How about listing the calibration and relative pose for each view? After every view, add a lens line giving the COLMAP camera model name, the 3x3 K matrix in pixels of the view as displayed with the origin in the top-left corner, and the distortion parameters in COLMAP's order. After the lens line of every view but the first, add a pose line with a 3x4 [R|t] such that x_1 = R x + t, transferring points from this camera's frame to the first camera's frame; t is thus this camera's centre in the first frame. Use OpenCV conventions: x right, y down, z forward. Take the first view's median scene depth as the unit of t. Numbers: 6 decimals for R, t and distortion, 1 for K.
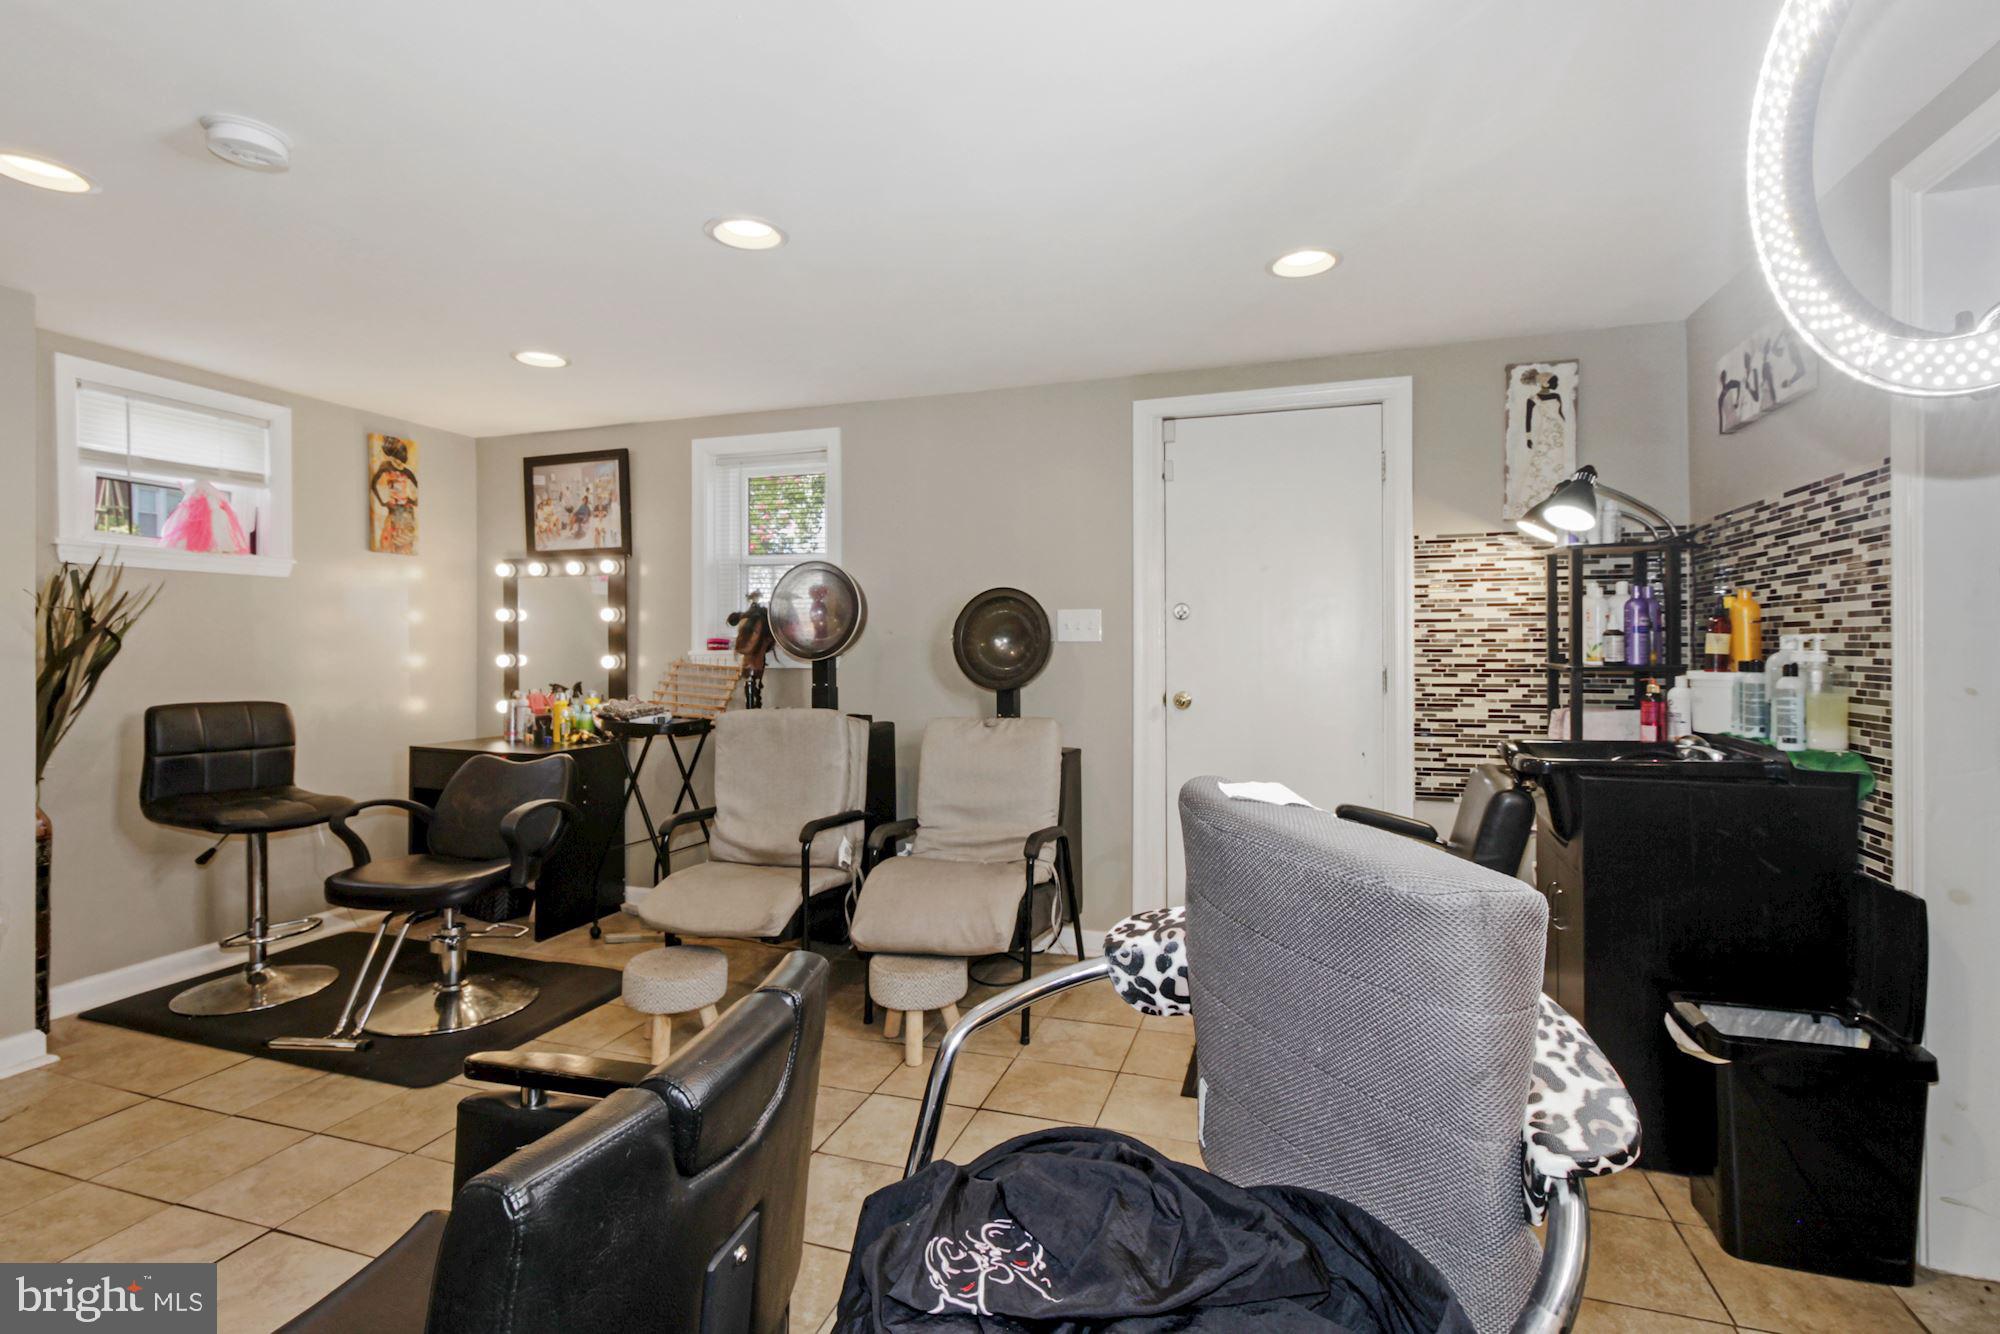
lens RADIAL K [[937.1, 0, 992.5], [0, 937.1, 646.1], [0, 0, 1]] dist [0.003339, 0.000742]
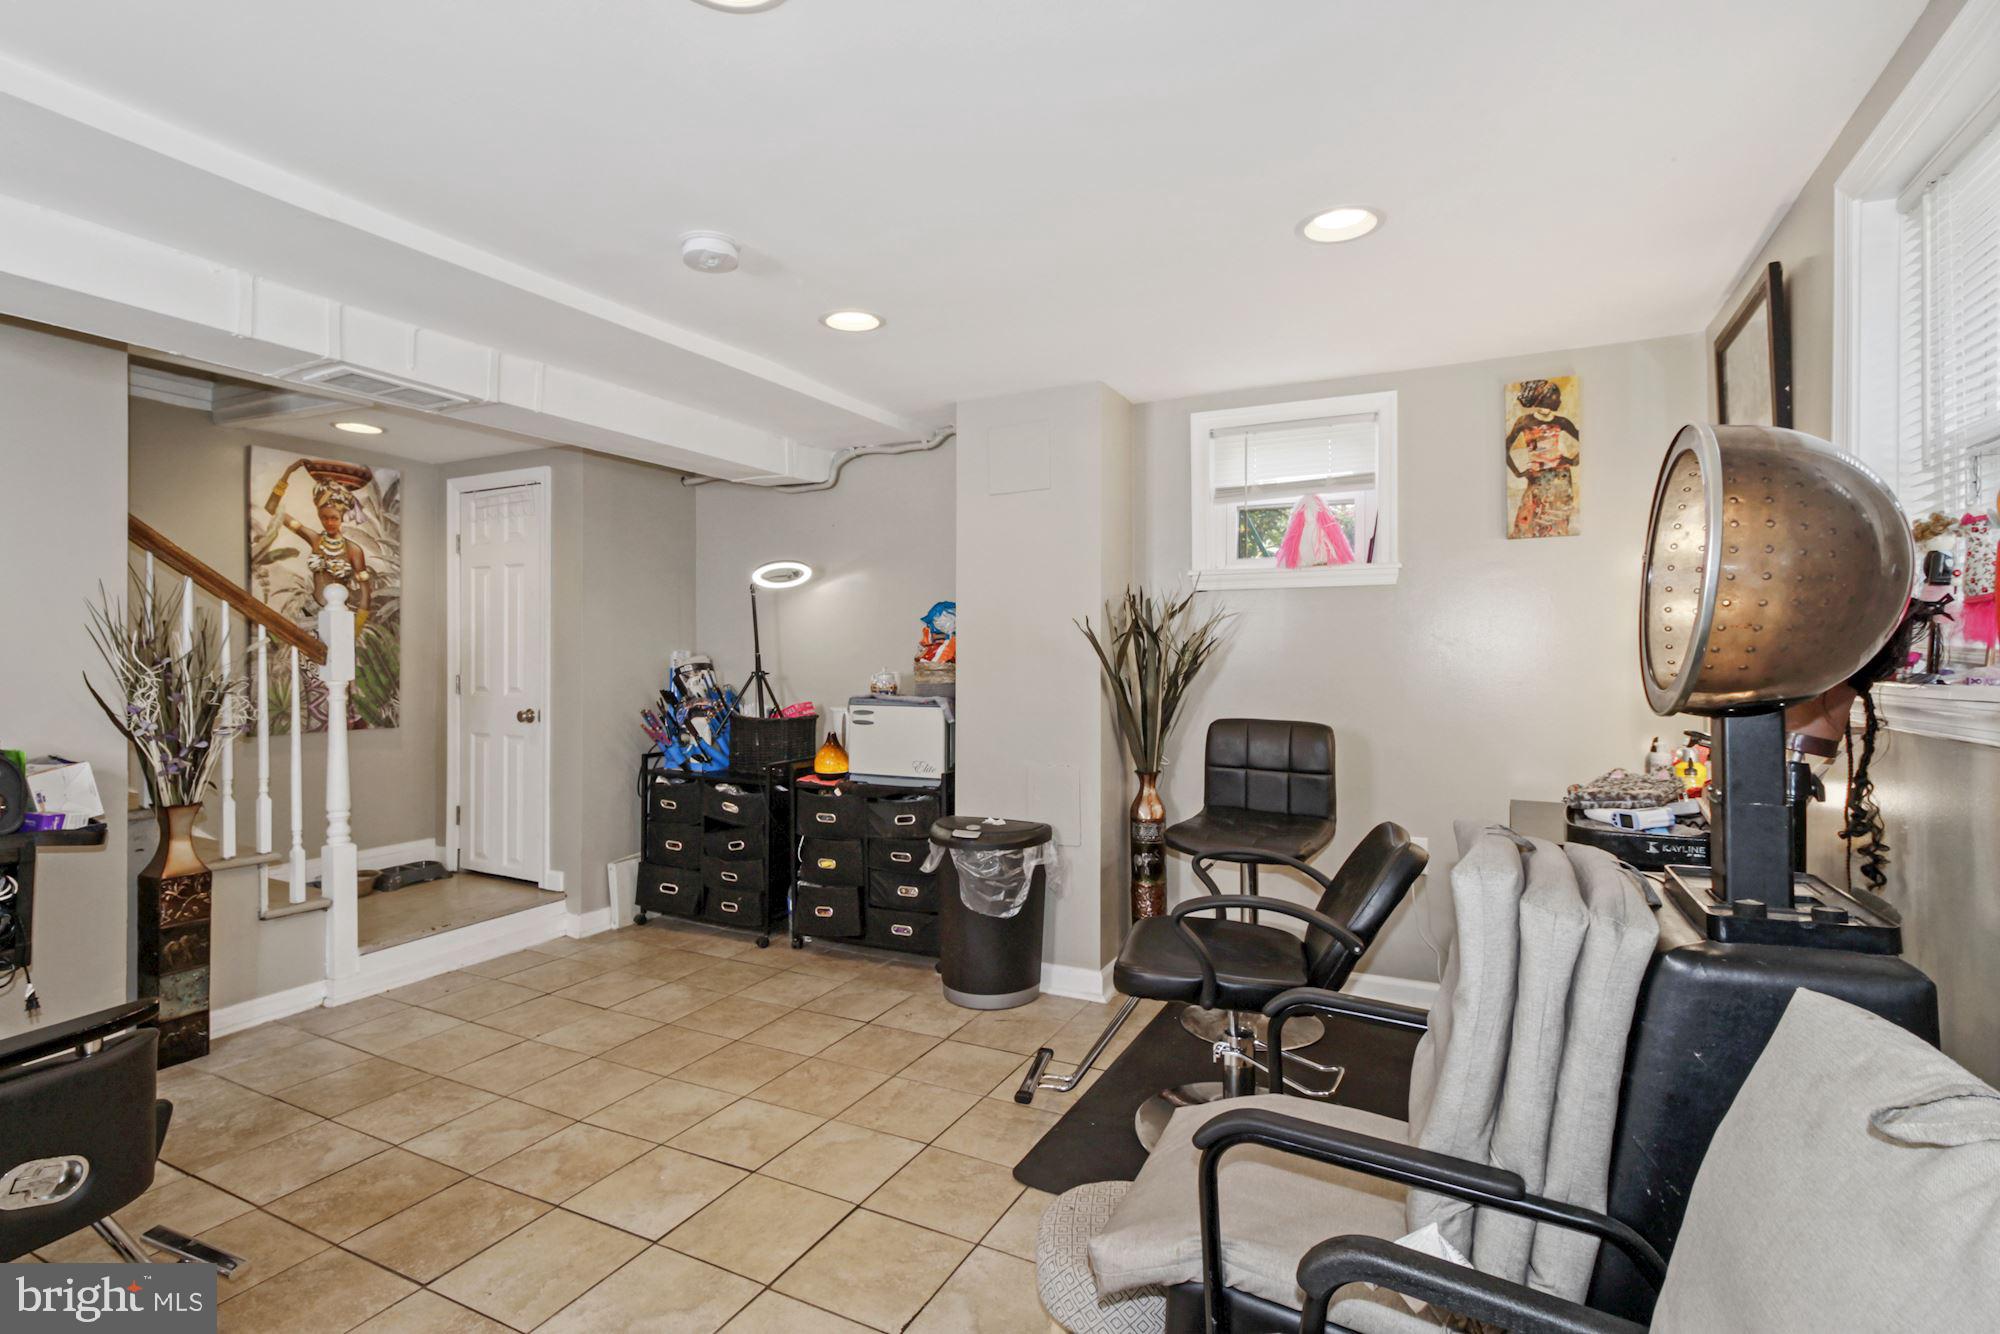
lens RADIAL K [[937.1, 0, 992.5], [0, 937.1, 646.1], [0, 0, 1]] dist [0.003339, 0.000742]
pose [[-0.158582, -0.005170, -0.987332, 0.282316], [-0.000762, 0.999987, -0.005114, -0.017978], [0.987345, -0.000059, -0.158584, 1.269142]]
